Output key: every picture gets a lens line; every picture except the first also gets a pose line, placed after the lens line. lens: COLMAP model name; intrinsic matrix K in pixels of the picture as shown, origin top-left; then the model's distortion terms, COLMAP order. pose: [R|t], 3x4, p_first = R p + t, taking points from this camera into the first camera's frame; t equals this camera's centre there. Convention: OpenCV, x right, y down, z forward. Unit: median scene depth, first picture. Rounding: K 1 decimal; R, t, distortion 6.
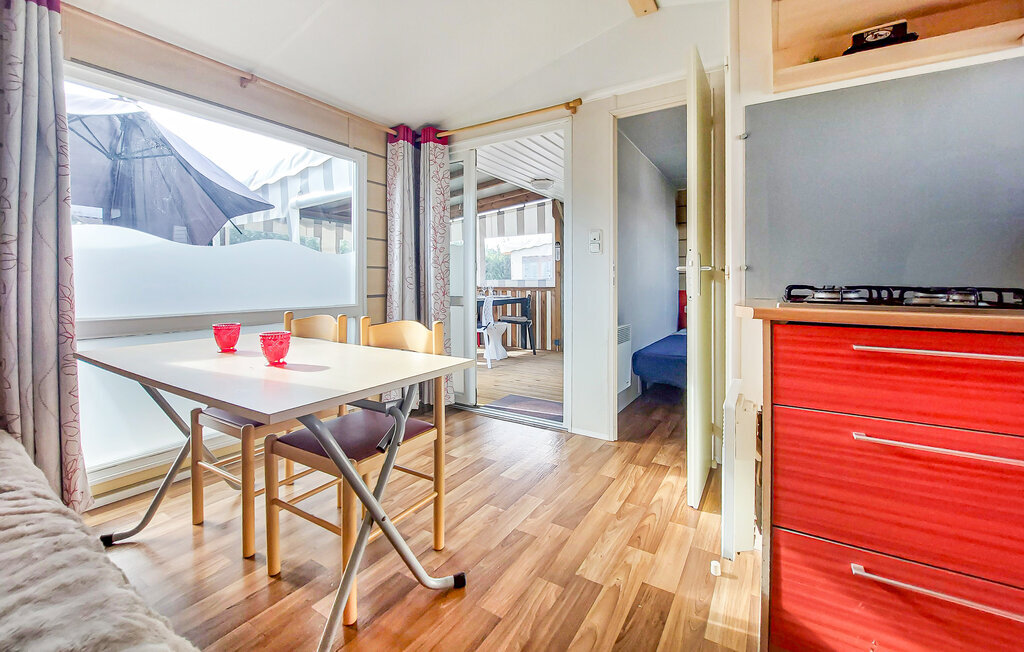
lens RADIAL K [[424.1, 0, 513.3], [0, 424.1, 283.2], [0, 0, 1]] dist [-0.000875, -0.000187]
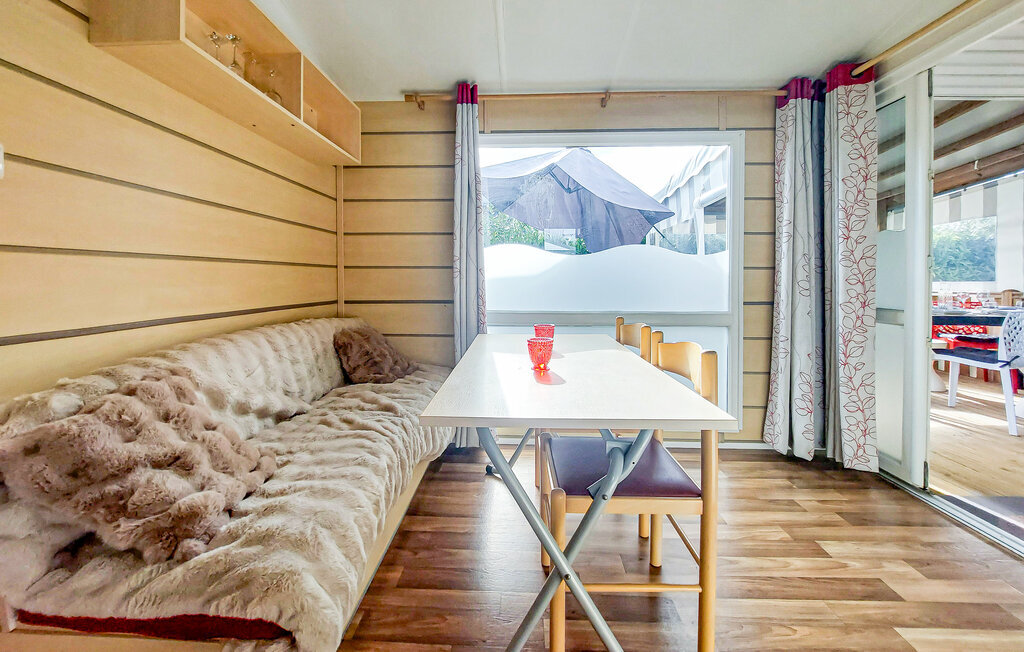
lens RADIAL K [[424.1, 0, 513.3], [0, 424.1, 283.2], [0, 0, 1]] dist [-0.000875, -0.000187]
pose [[0.507101, 0.008781, -0.861842, 0.135989], [-0.001588, 0.999956, 0.009254, -0.014732], [0.861885, -0.003324, 0.507093, 0.180734]]
